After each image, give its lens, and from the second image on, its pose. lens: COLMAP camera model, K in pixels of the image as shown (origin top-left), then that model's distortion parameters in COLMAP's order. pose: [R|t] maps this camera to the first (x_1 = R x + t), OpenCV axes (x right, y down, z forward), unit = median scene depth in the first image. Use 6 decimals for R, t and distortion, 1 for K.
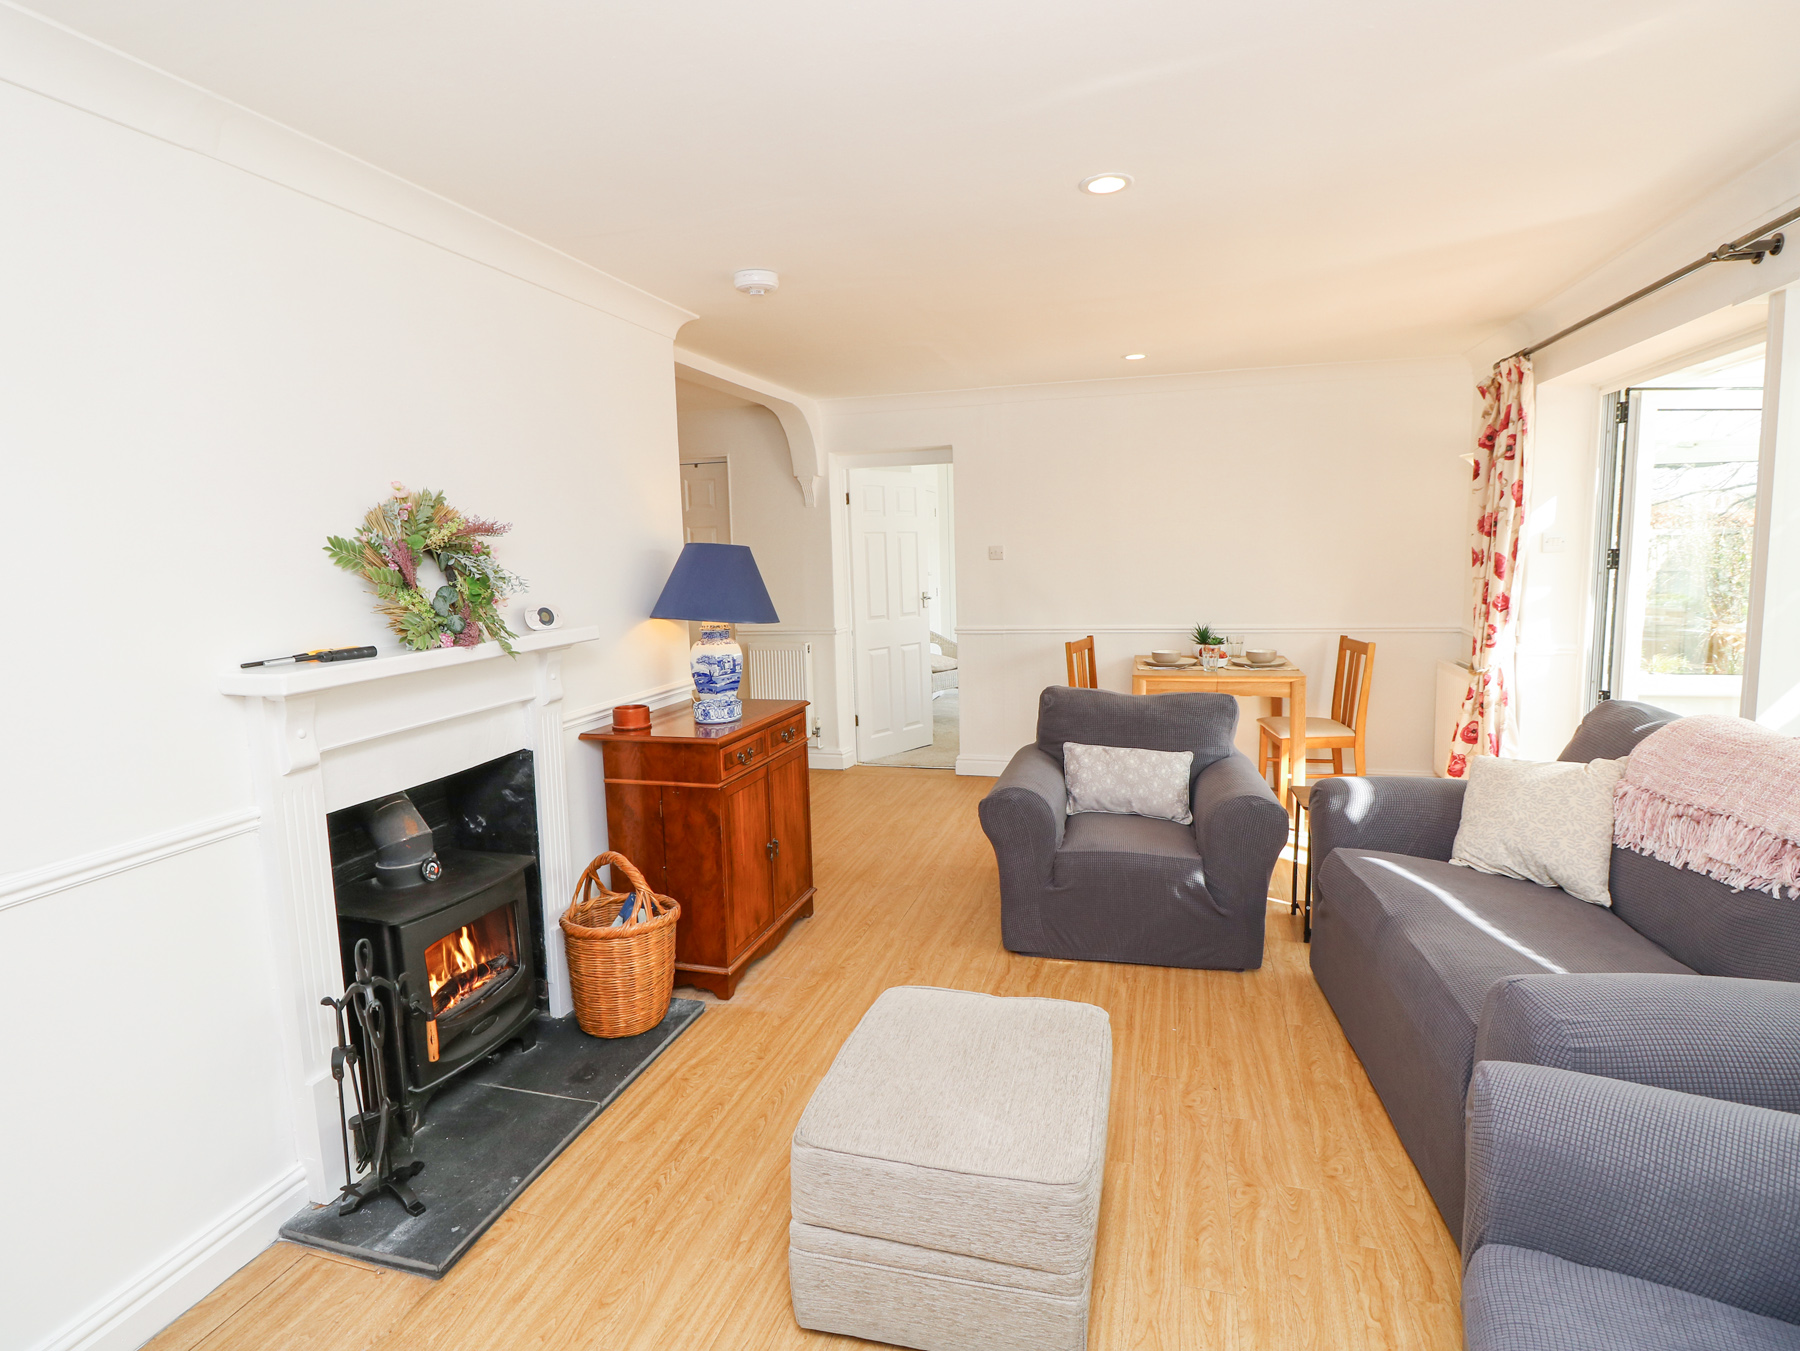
lens RADIAL K [[935.2, 0, 896.9], [0, 935.2, 663.7], [0, 0, 1]] dist [0.007269, -0.018181]
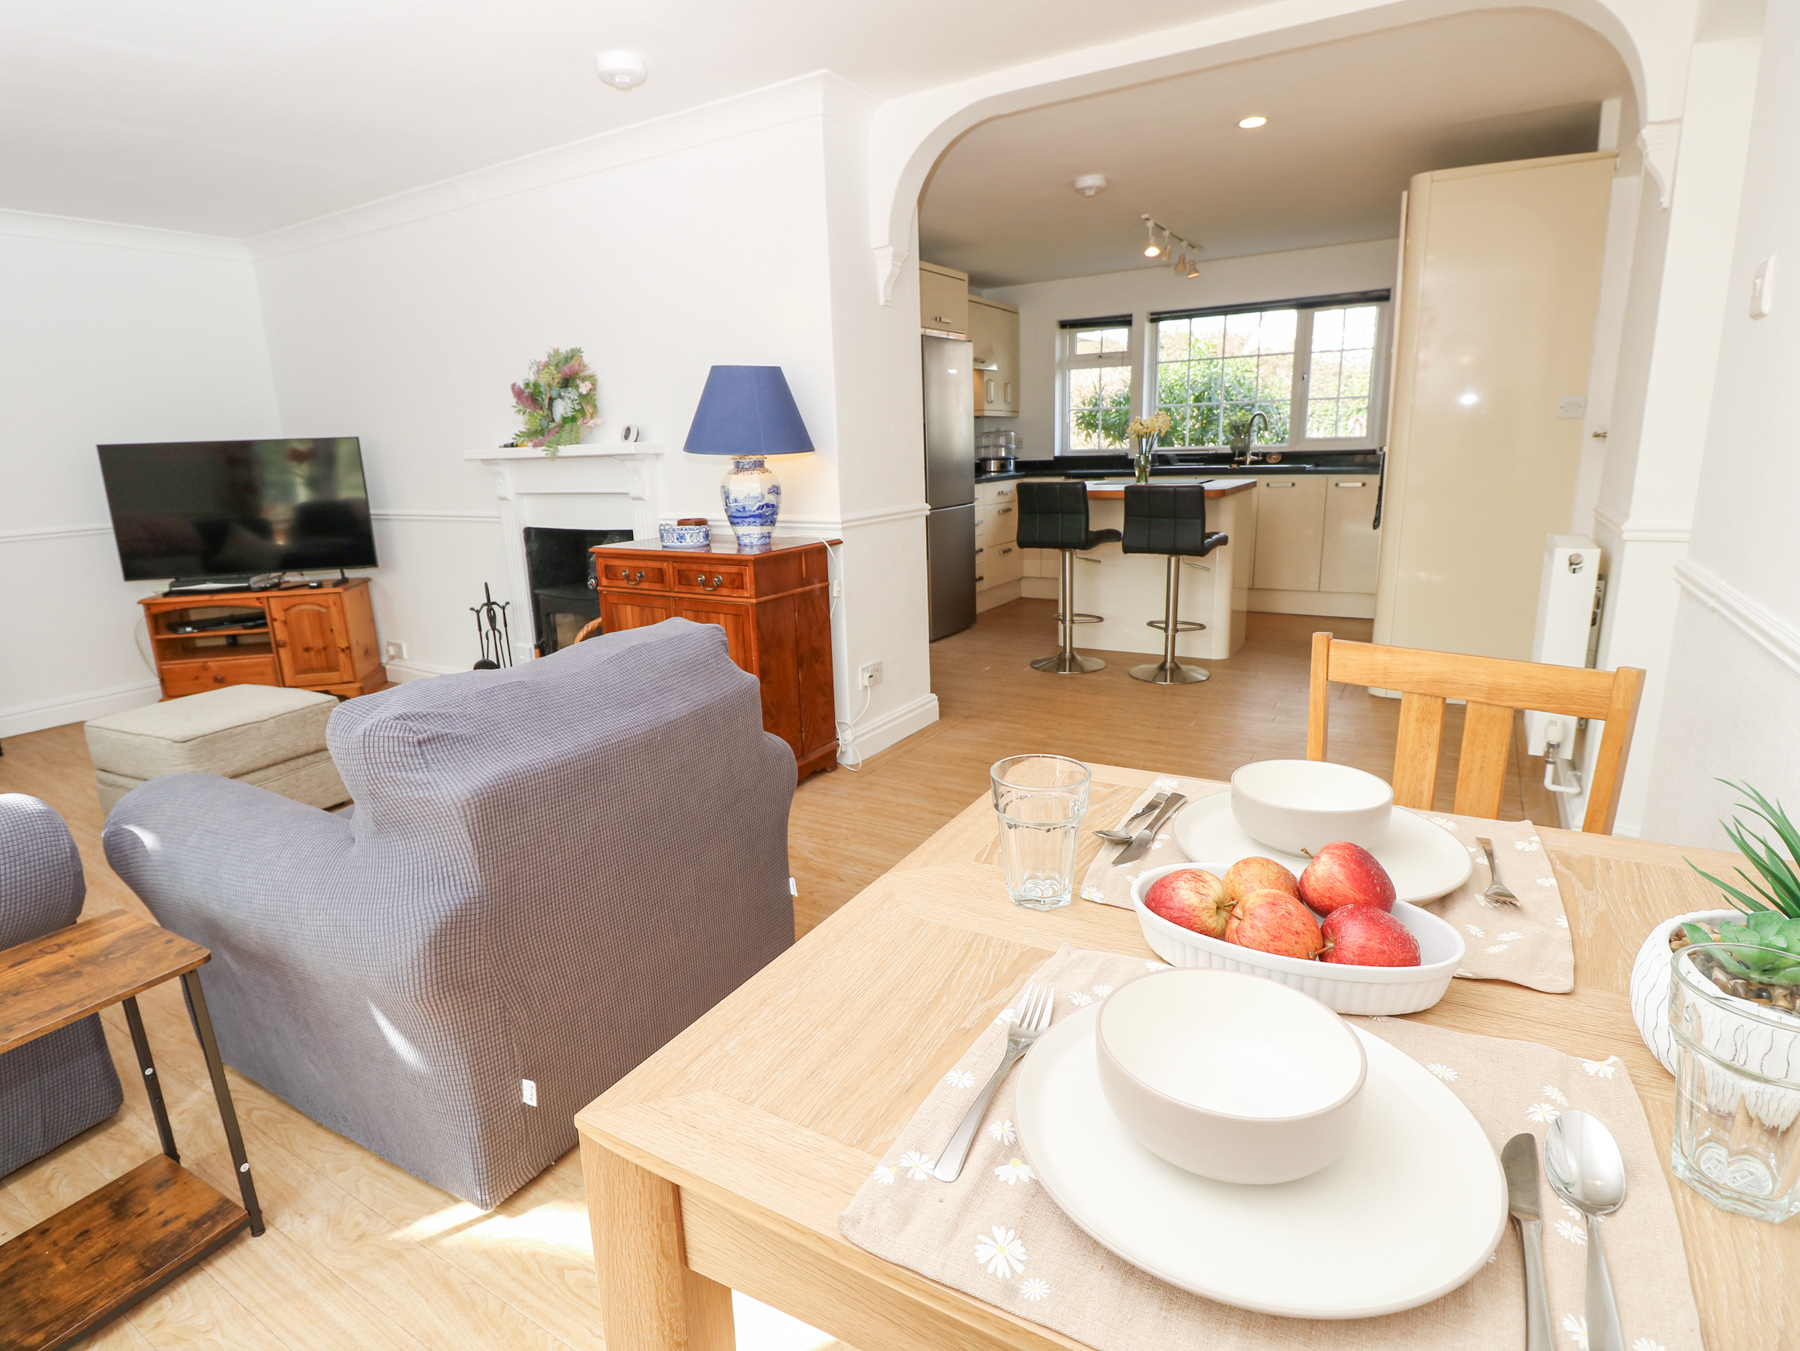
lens RADIAL K [[935.2, 0, 896.9], [0, 935.2, 663.7], [0, 0, 1]] dist [0.007269, -0.018181]
pose [[-0.260078, 0.252825, -0.931901, 1.015353], [-0.085222, 0.955336, 0.282967, -0.172070], [0.961819, 0.153012, -0.226916, 2.022885]]
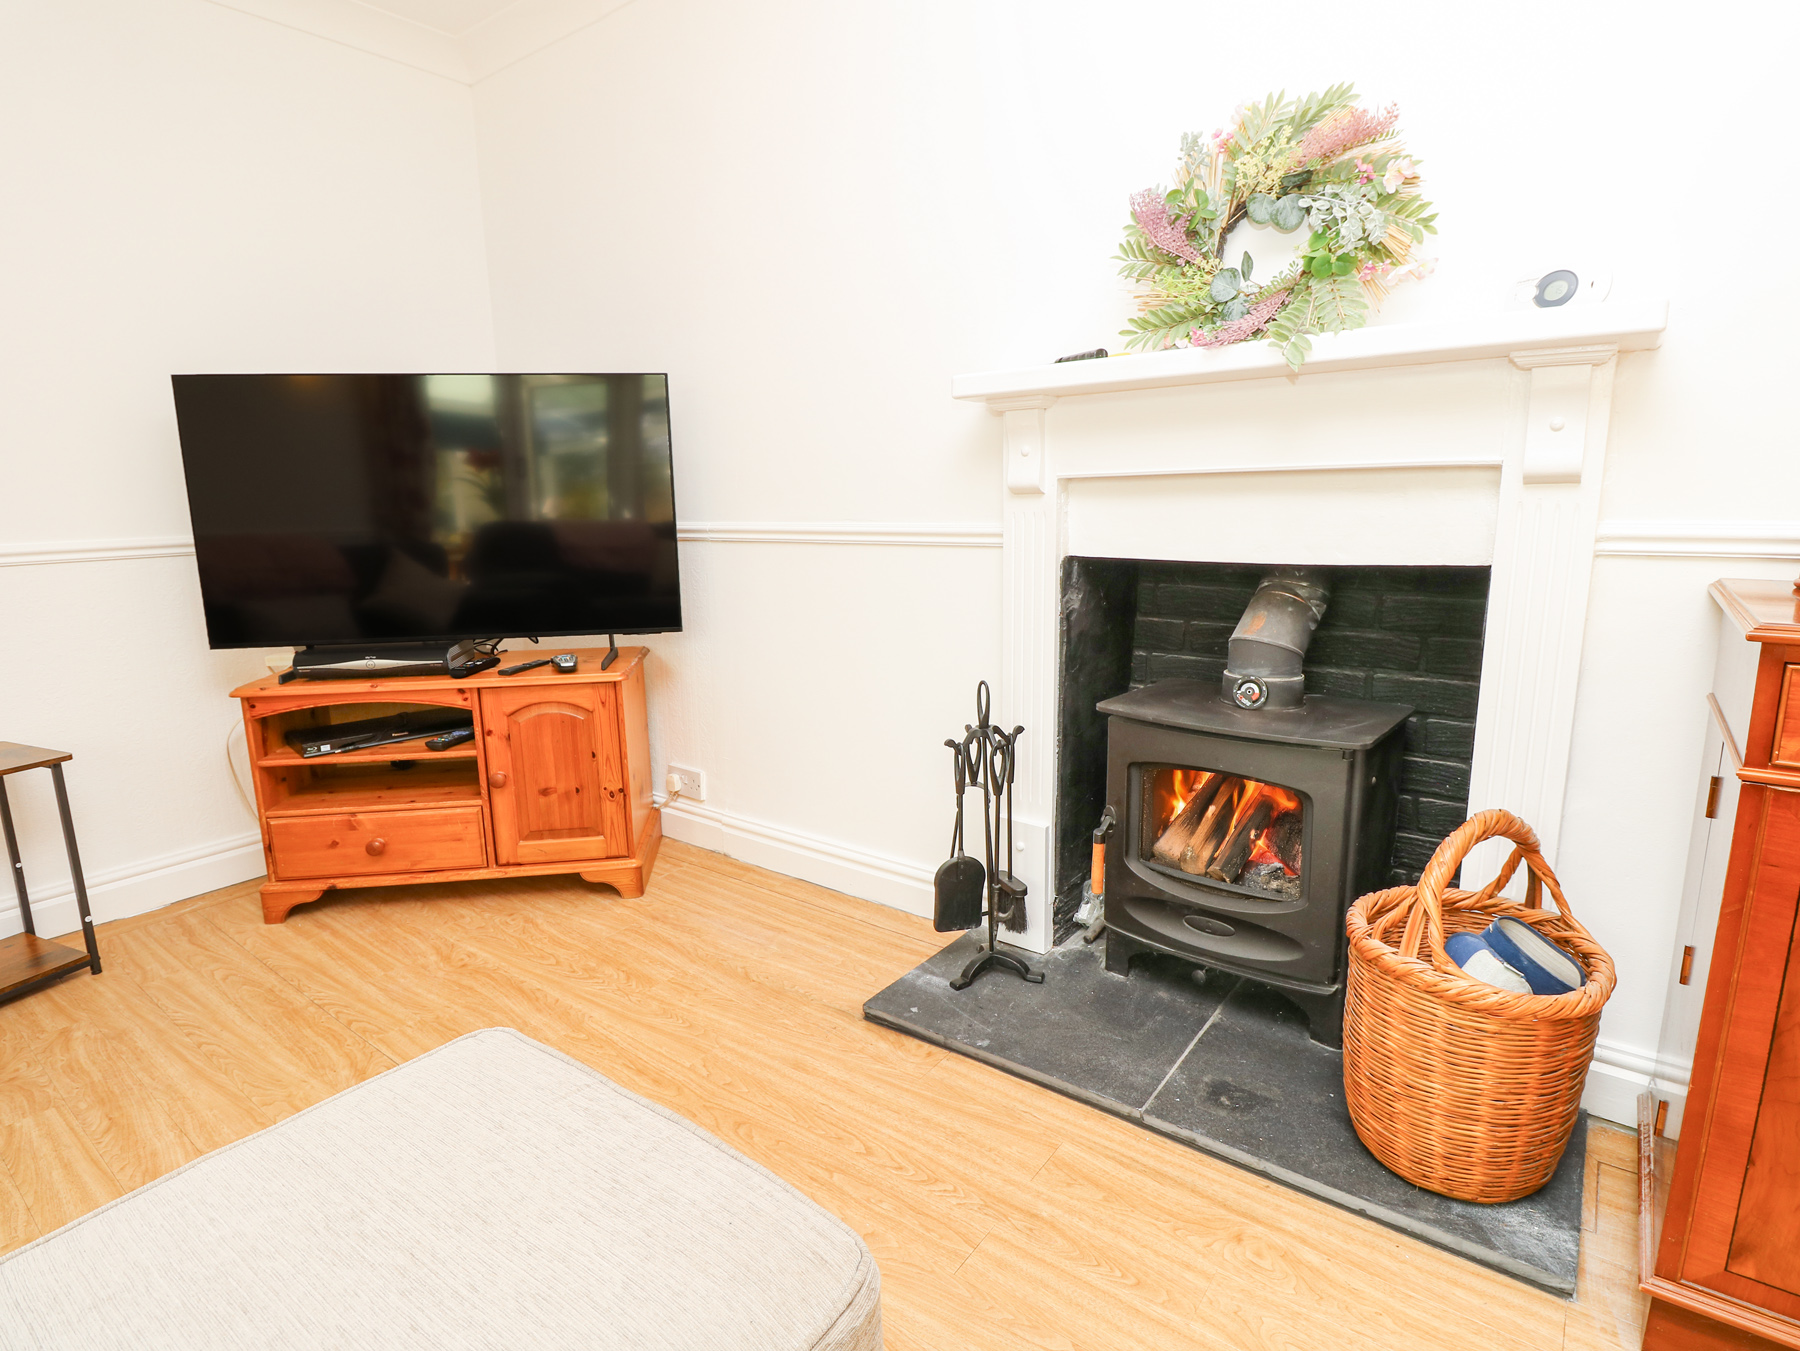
lens RADIAL K [[935.2, 0, 896.9], [0, 935.2, 663.7], [0, 0, 1]] dist [0.007269, -0.018181]
pose [[-0.352357, 0.199261, -0.914407, 0.243204], [-0.090727, 0.965195, 0.245289, 0.054415], [0.931457, 0.169391, -0.322015, 1.019418]]
